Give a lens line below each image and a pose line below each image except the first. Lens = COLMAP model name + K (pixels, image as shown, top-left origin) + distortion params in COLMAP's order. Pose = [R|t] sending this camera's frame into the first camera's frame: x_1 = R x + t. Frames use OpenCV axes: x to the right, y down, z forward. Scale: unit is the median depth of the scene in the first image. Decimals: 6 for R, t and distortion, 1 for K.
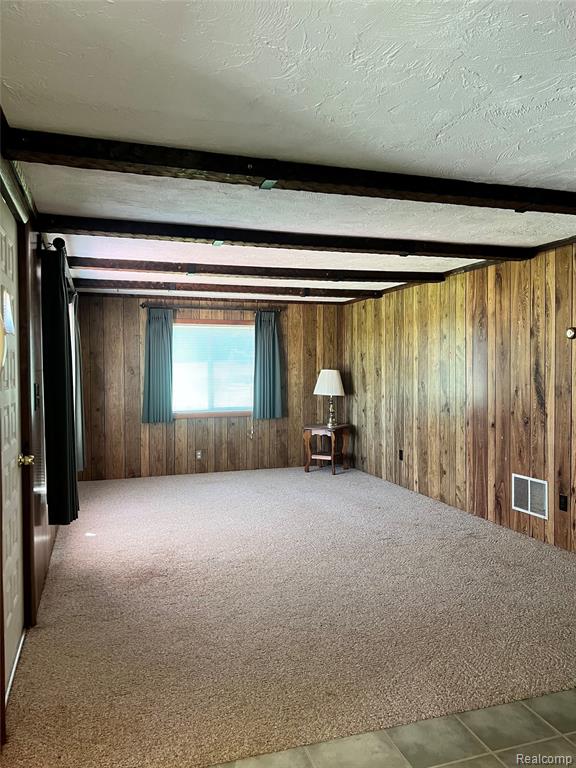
lens RADIAL K [[578.9, 0, 292.7], [0, 578.9, 381.3], [0, 0, 1]] dist [0.052645, -0.059914]
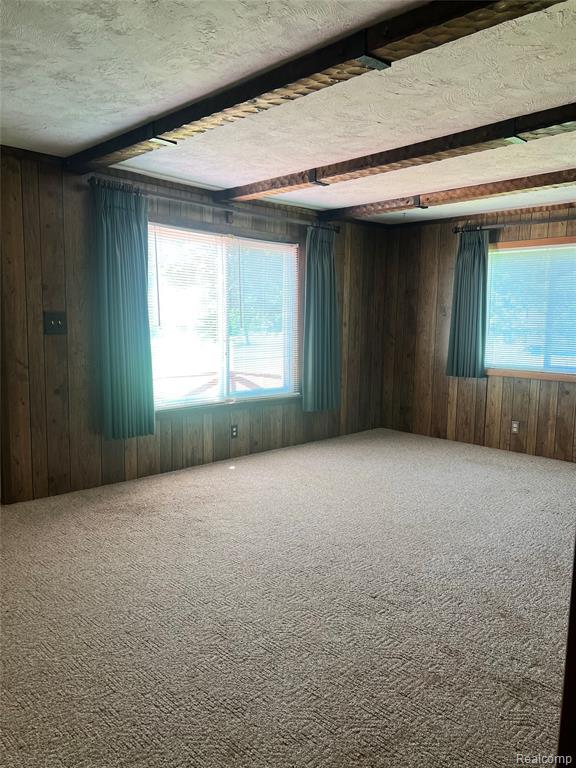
lens RADIAL K [[578.9, 0, 283.5], [0, 578.9, 395.5], [0, 0, 1]] dist [0.052645, -0.059914]
pose [[0.435256, 0.135005, -0.890127, 0.377779], [-0.039110, 0.990595, 0.131119, 0.000494], [0.899457, -0.022258, 0.436442, 0.419847]]
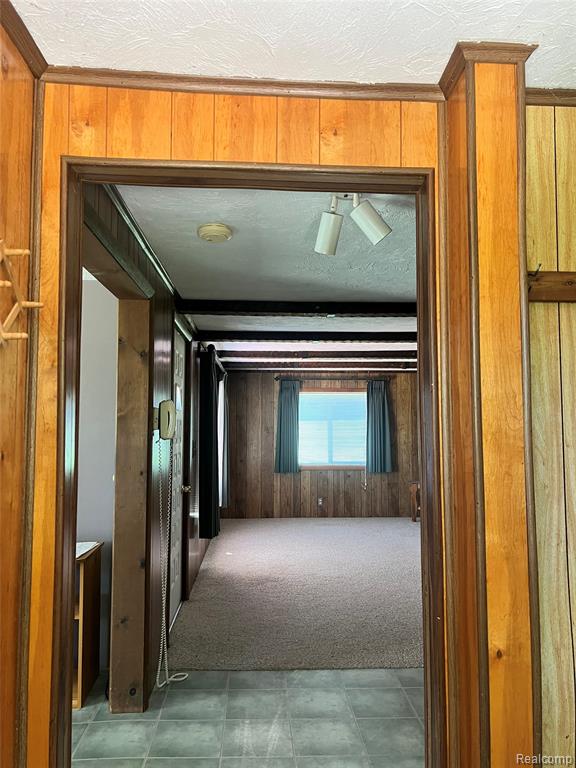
lens RADIAL K [[578.9, 0, 297.0], [0, 578.9, 370.4], [0, 0, 1]] dist [0.052645, -0.059914]
pose [[0.968845, -0.019396, -0.246907, 0.093987], [-0.009965, 0.993069, -0.117112, -0.000716], [0.247467, 0.115924, 0.961936, -0.194609]]
